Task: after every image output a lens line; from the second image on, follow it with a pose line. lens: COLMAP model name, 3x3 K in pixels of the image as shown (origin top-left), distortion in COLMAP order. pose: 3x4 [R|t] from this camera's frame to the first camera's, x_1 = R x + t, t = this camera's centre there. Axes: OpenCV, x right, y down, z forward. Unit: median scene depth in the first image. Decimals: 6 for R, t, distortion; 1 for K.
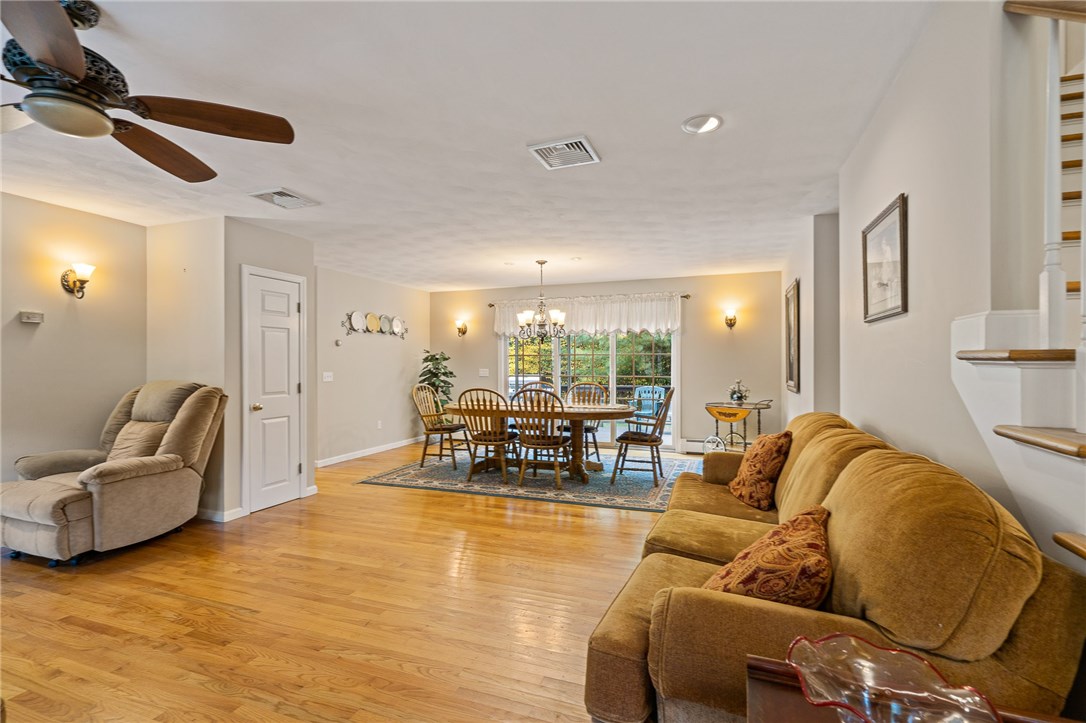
lens RADIAL K [[503.1, 0, 540.0], [0, 503.1, 358.2], [0, 0, 1]] dist [-0.001487, 0.000613]
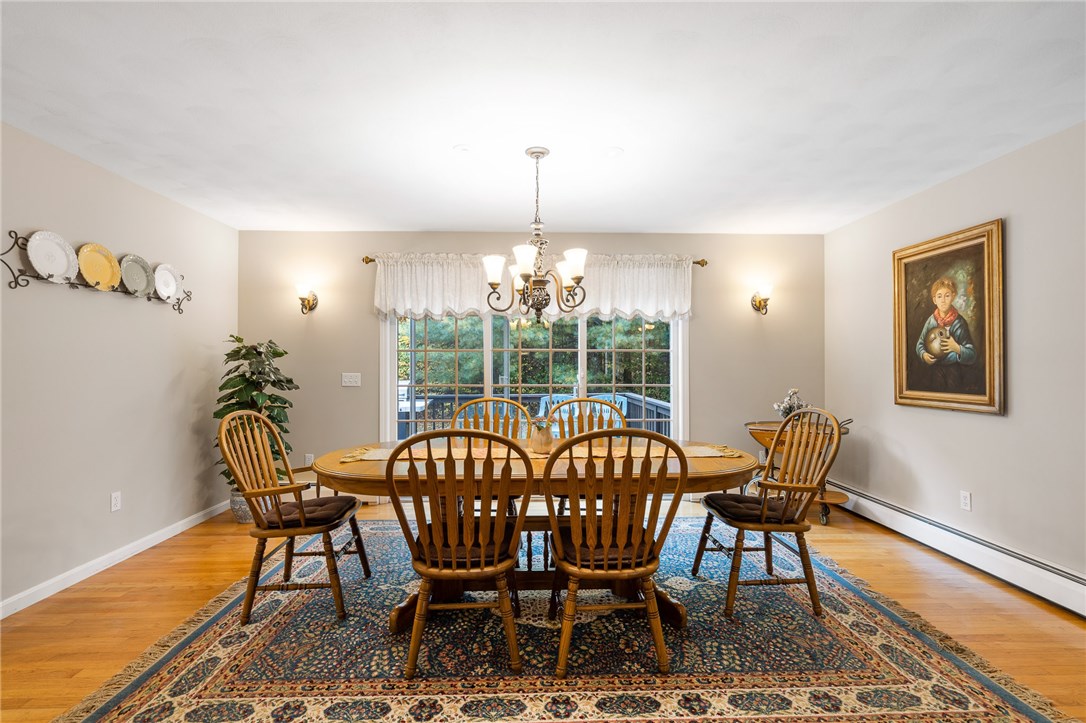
lens RADIAL K [[493.4, 0, 543.0], [0, 493.4, 361.5], [0, 0, 1]] dist [0.000036, 0.000738]
pose [[0.924517, 0.006038, 0.381093, -0.135944], [-0.006637, 0.999978, 0.000259, 0.007412], [-0.381083, -0.002769, 0.924537, 0.446669]]
